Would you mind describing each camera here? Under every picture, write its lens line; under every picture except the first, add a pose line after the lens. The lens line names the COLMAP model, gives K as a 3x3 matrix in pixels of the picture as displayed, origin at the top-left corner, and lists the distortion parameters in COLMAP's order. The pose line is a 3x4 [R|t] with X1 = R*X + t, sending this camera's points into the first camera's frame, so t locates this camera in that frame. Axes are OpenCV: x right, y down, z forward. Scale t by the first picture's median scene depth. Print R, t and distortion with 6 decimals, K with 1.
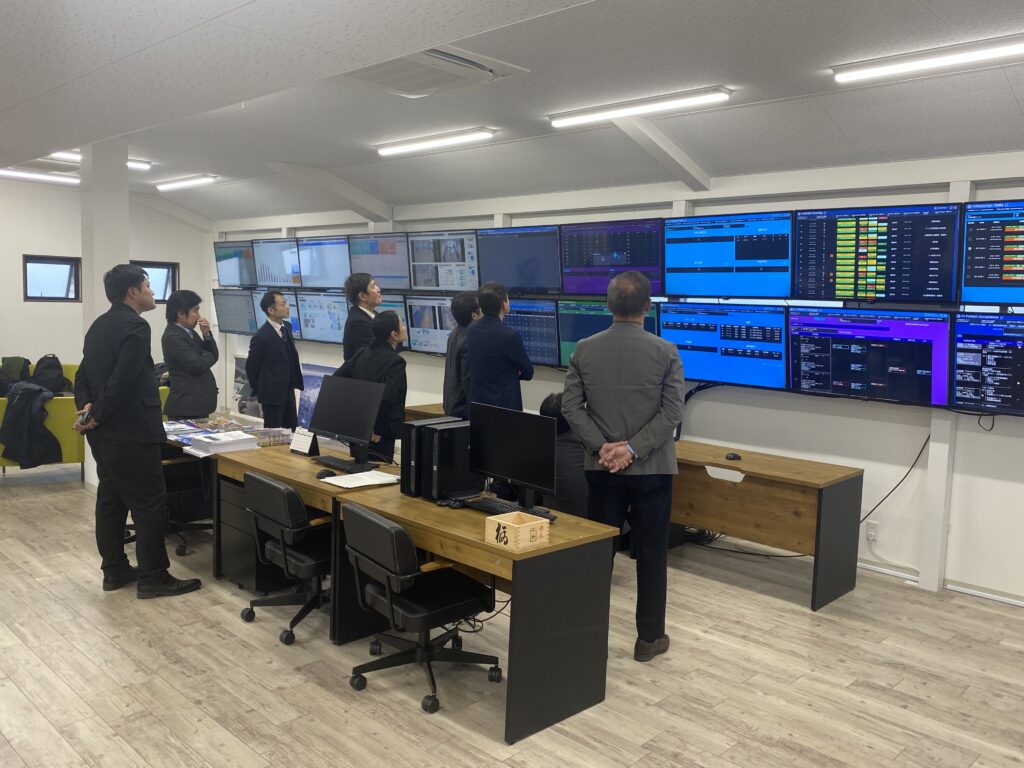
lens RADIAL K [[818.2, 0, 512.0], [0, 818.2, 384.0], [0, 0, 1]] dist [0.039331, -0.079644]
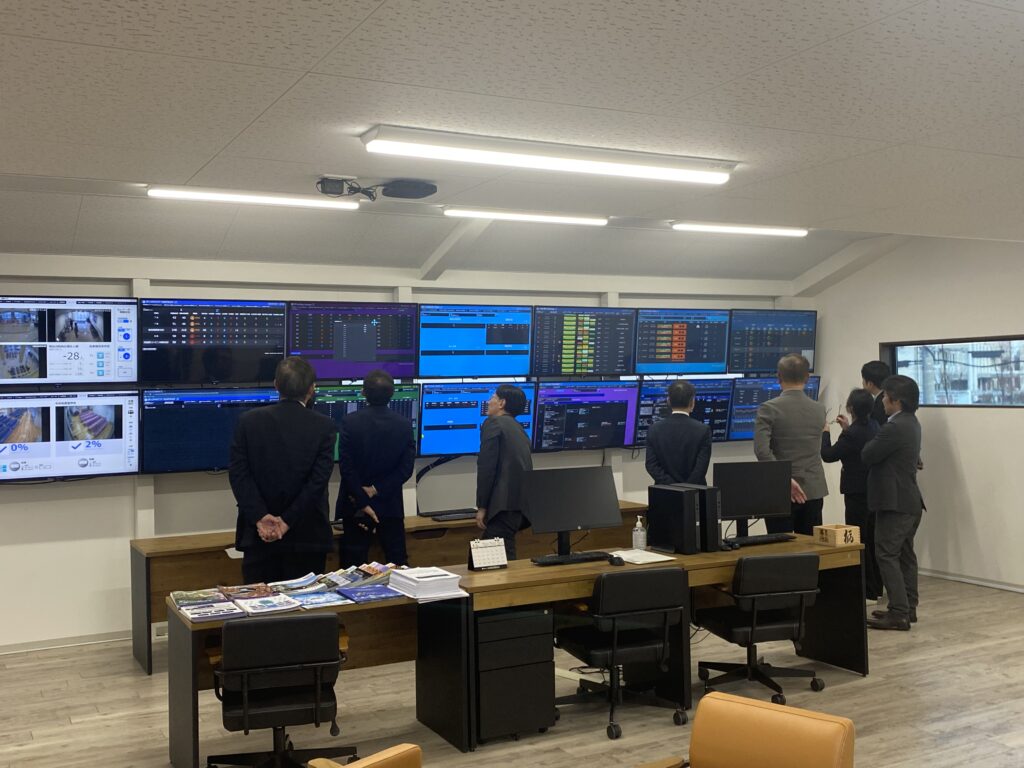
lens RADIAL K [[1043.7, 0, 512.0], [0, 1043.7, 384.0], [0, 0, 1]] dist [0.086369, -0.006697]
pose [[0.309059, -0.038217, 0.950275, -1.132708], [0.128325, 0.991730, -0.001851, -0.090929], [-0.942346, 0.122516, 0.311407, 0.531659]]
